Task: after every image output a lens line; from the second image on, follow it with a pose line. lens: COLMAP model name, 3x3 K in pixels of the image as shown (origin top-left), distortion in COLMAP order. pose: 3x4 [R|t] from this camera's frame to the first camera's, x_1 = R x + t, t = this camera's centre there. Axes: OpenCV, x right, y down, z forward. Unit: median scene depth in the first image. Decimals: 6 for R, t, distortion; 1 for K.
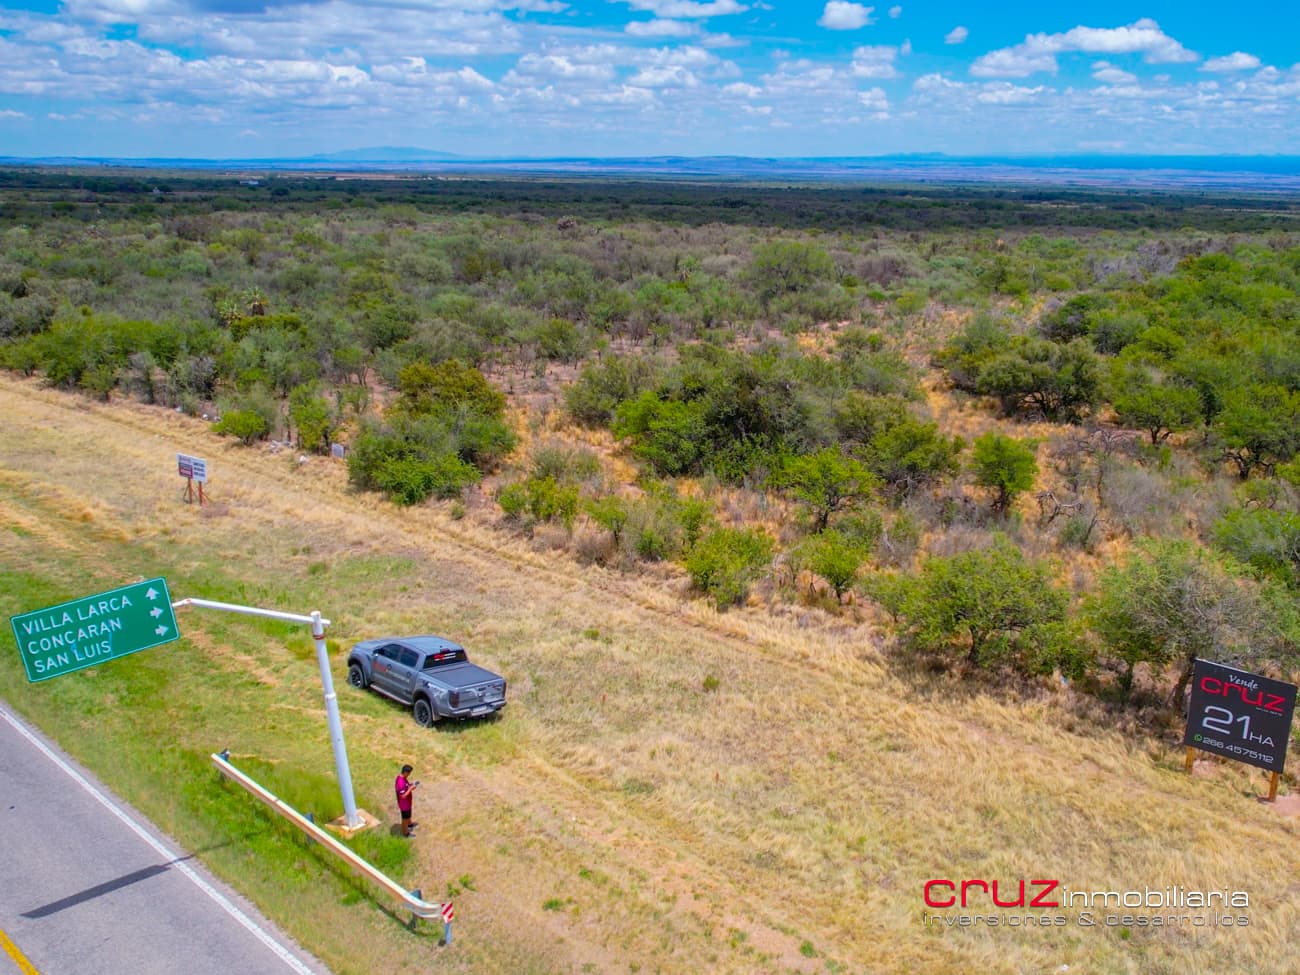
lens RADIAL K [[1114.5, 0, 766.5], [0, 1114.5, 488.7], [0, 0, 1]] dist [-0.035346, 0.020142]
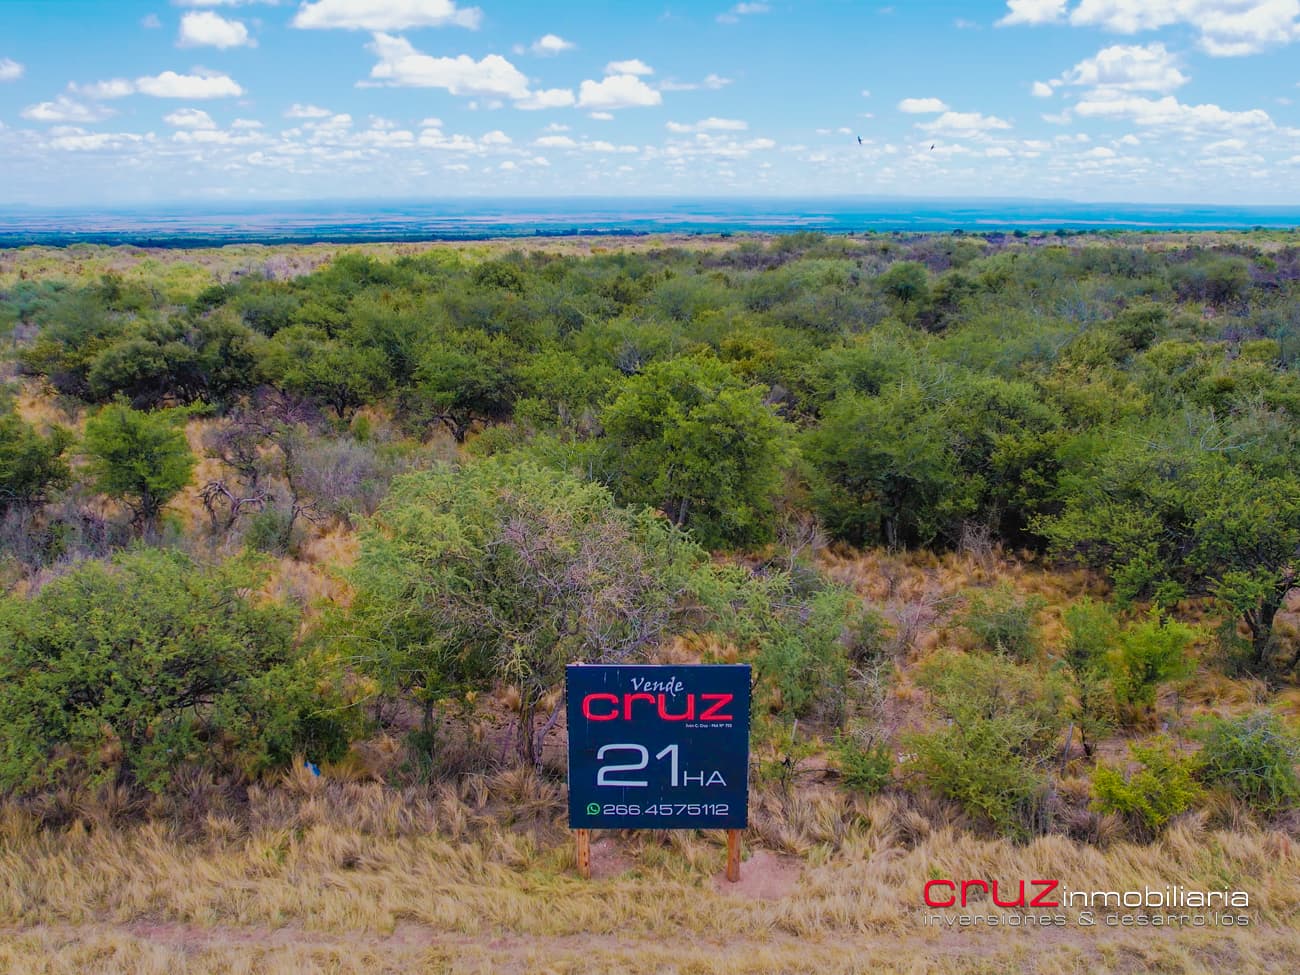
lens RADIAL K [[1121.6, 0, 650.0], [0, 1121.6, 487.5], [0, 0, 1]] dist [-0.052950, 0.017471]
pose [[0.796230, -0.156904, 0.584293, 0.075912], [0.181249, 0.983289, 0.017056, 0.042658], [-0.577206, 0.092323, 0.811363, 0.333257]]
